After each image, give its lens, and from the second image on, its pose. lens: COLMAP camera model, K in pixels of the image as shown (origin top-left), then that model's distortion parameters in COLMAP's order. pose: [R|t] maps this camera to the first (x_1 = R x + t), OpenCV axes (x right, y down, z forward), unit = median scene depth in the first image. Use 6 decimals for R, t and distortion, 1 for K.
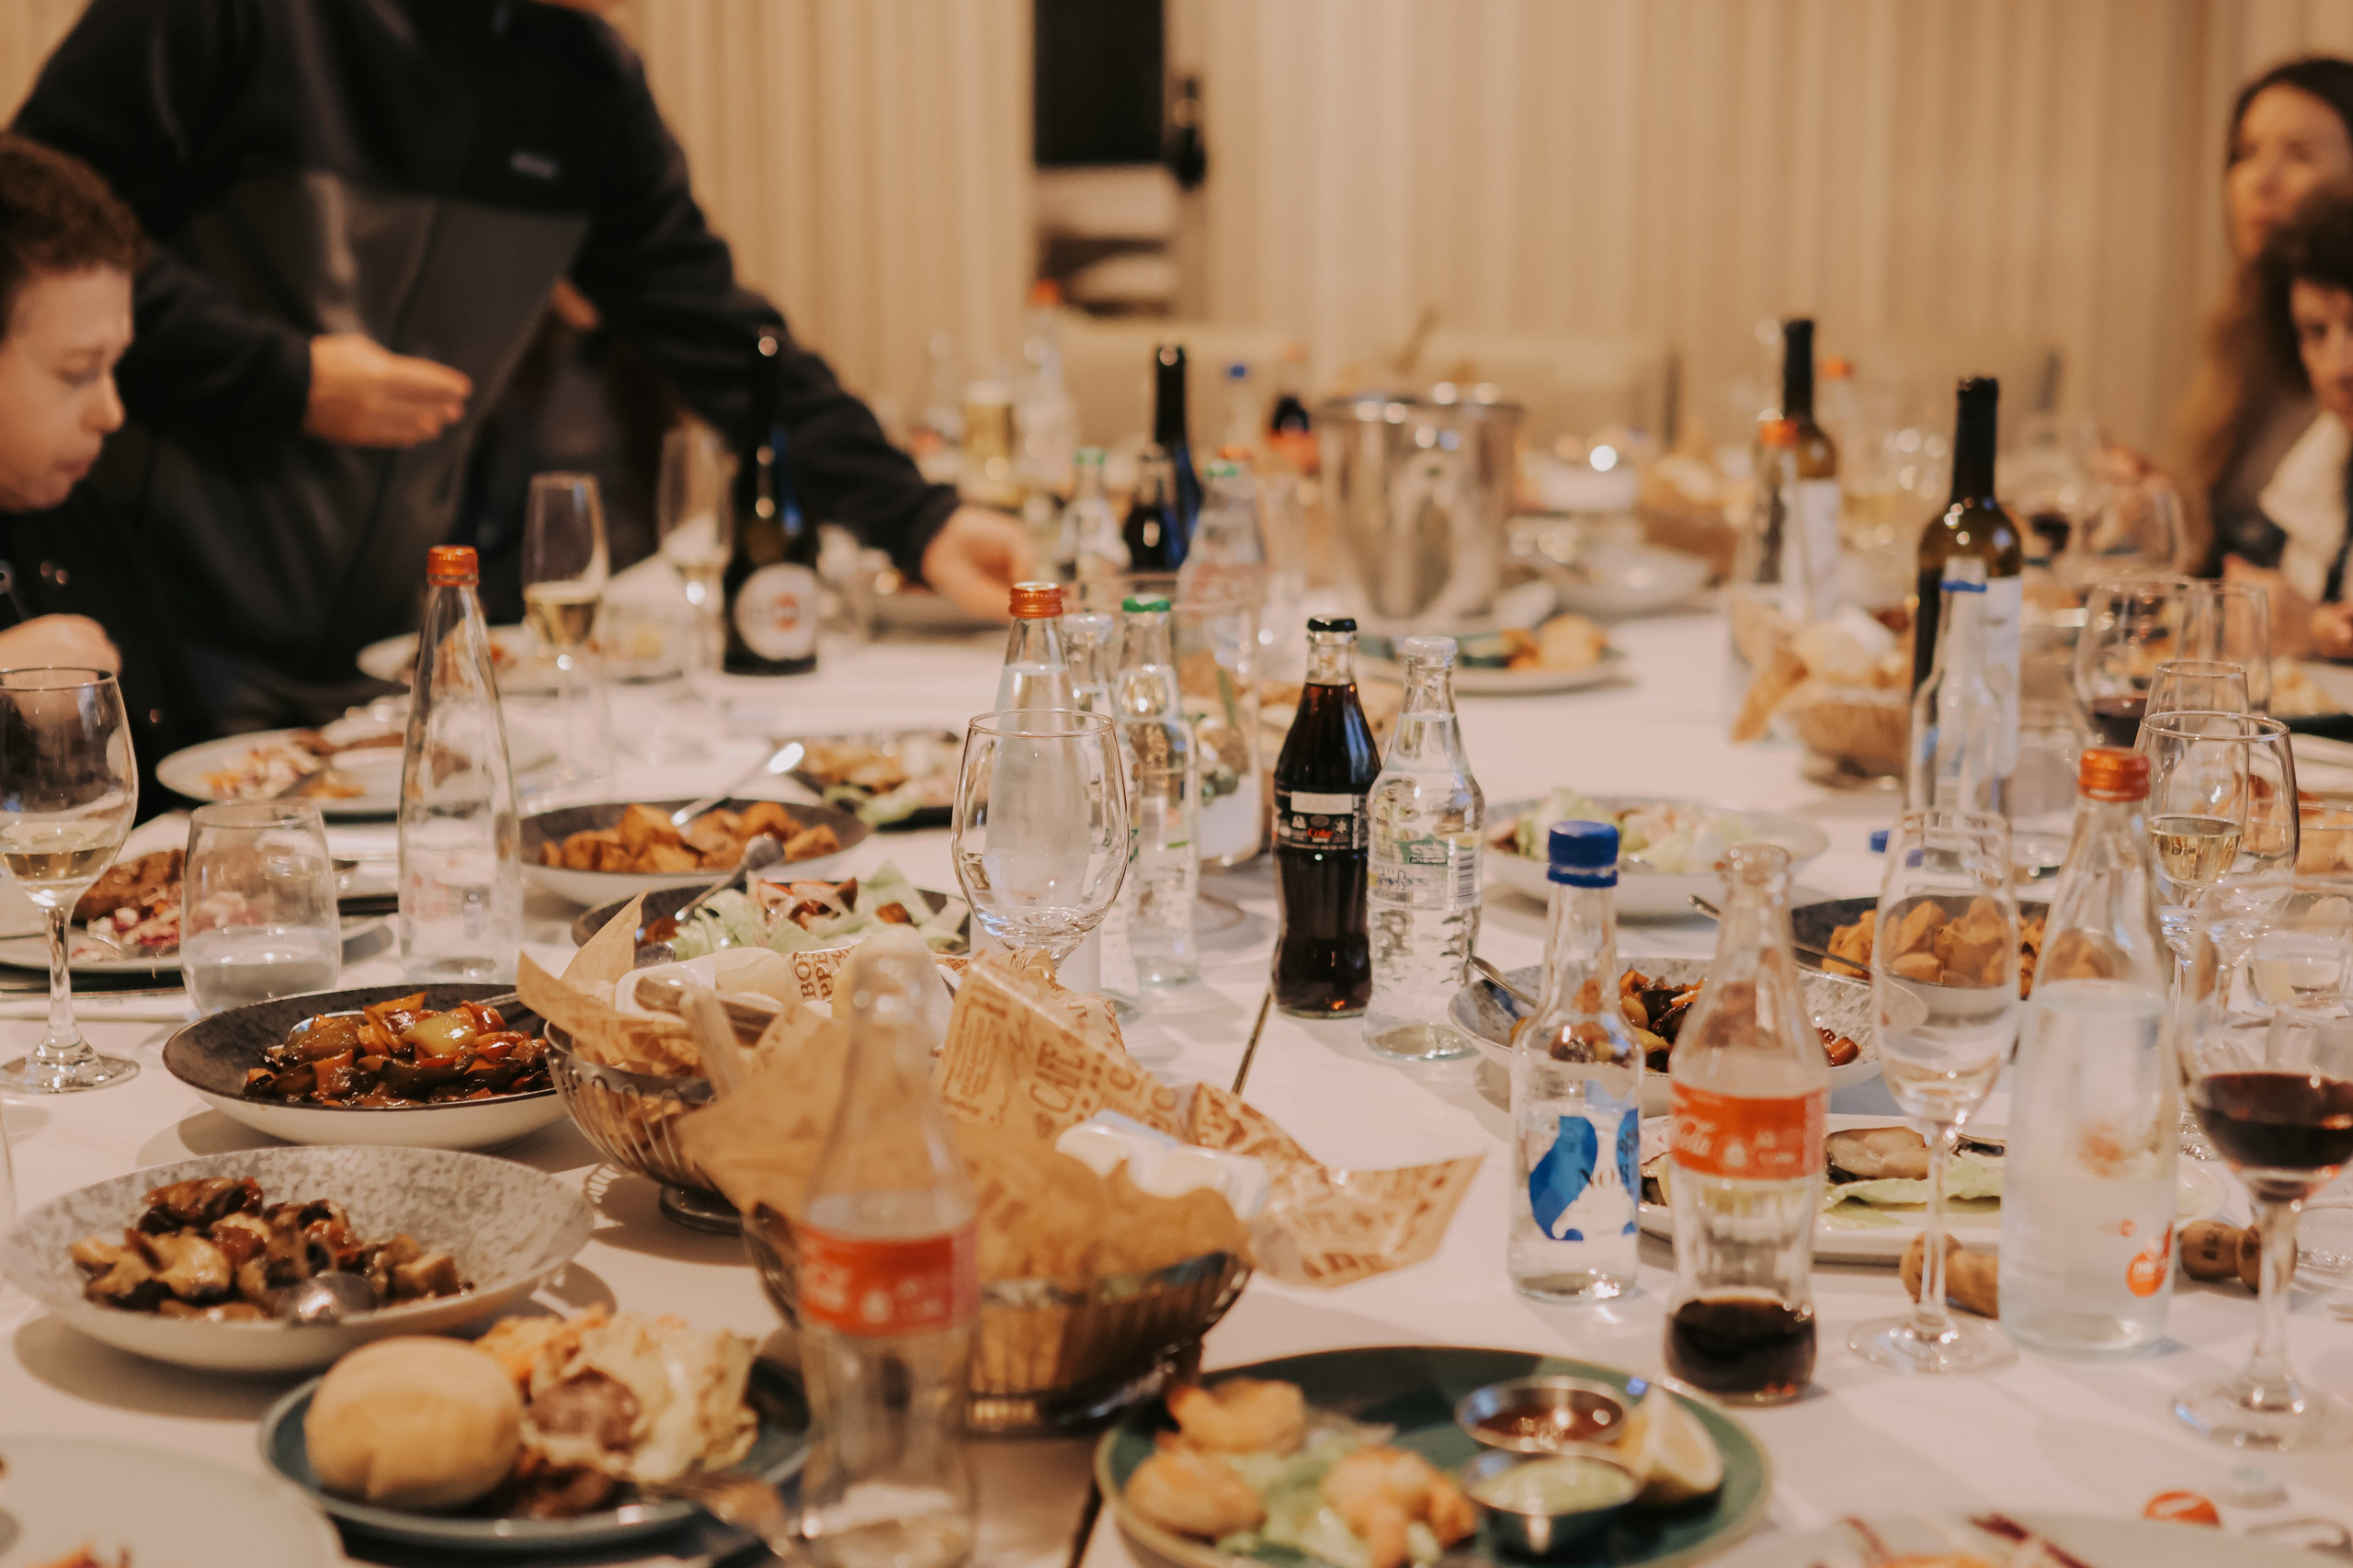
lens RADIAL K [[3808.8, 0, 1232.8], [0, 3808.8, 792.0], [0, 0, 1]] dist [-0.057295, 0.064757]
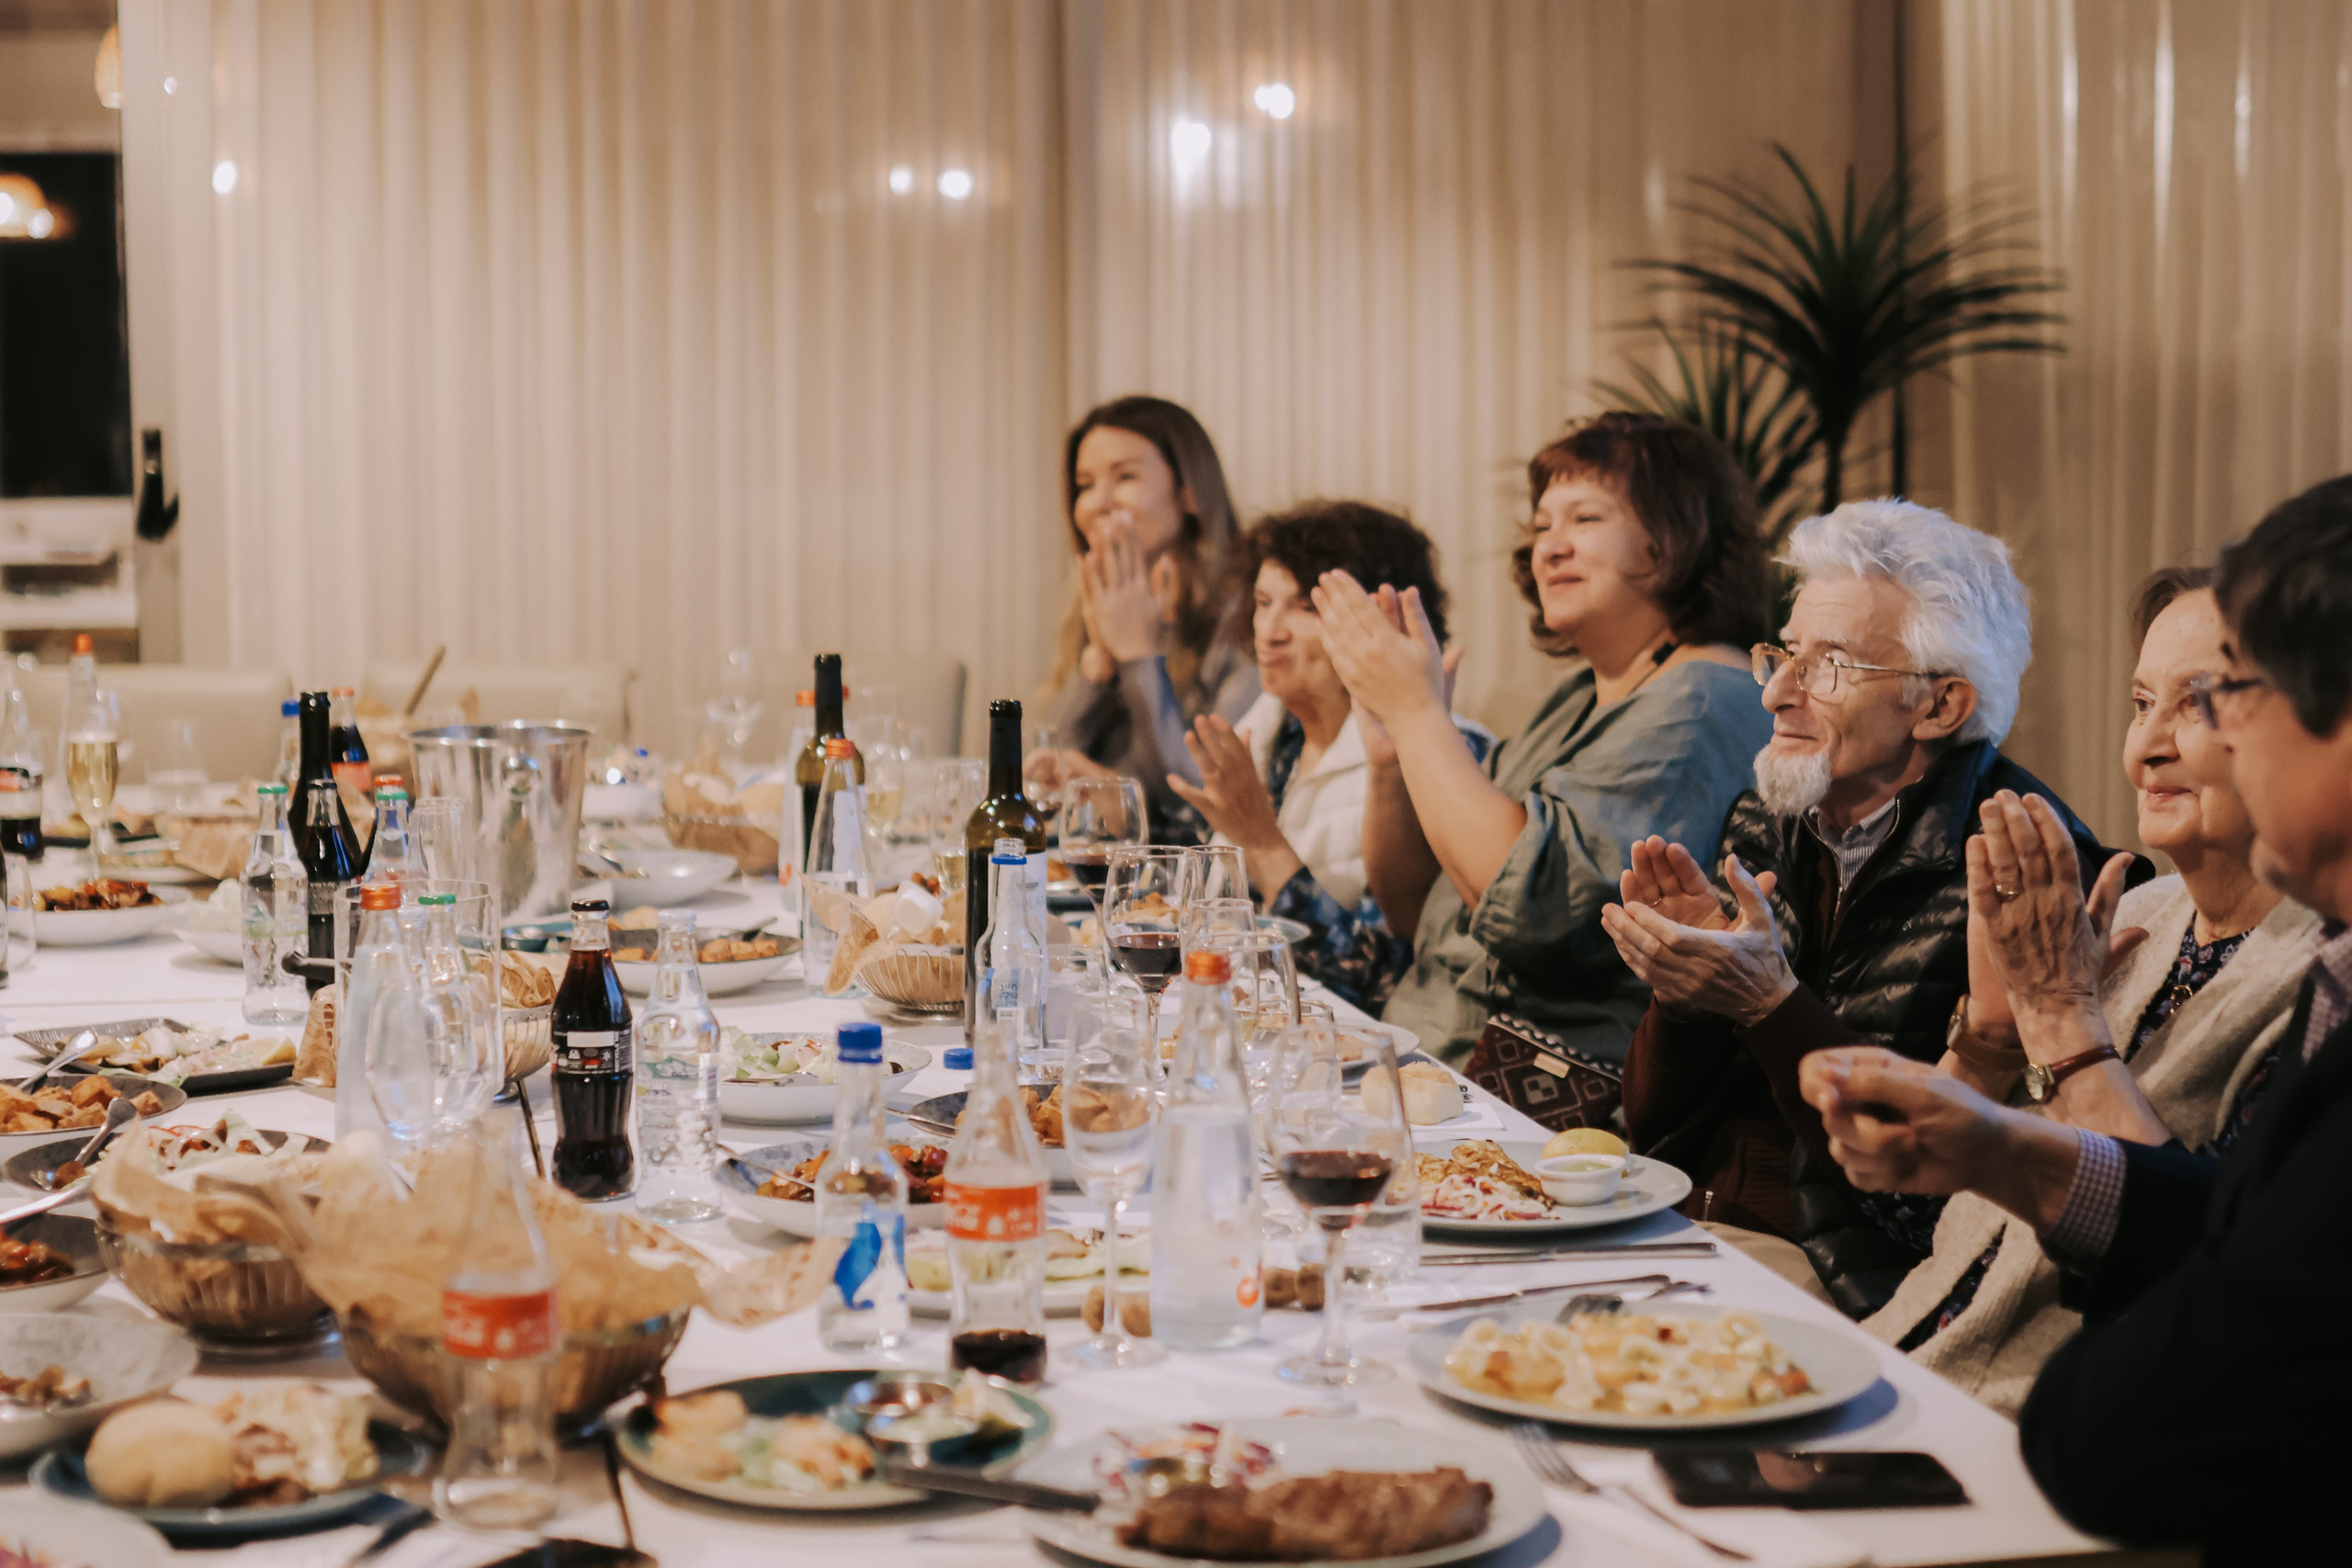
lens RADIAL K [[3806.9, 0, 1232.3], [0, 3806.9, 792.0], [0, 0, 1]] dist [-0.057295, 0.064757]
pose [[0.952114, -0.039882, 0.303132, -0.151360], [0.063933, 0.995508, -0.069833, 0.022286], [-0.298985, 0.085869, 0.950386, -0.322023]]
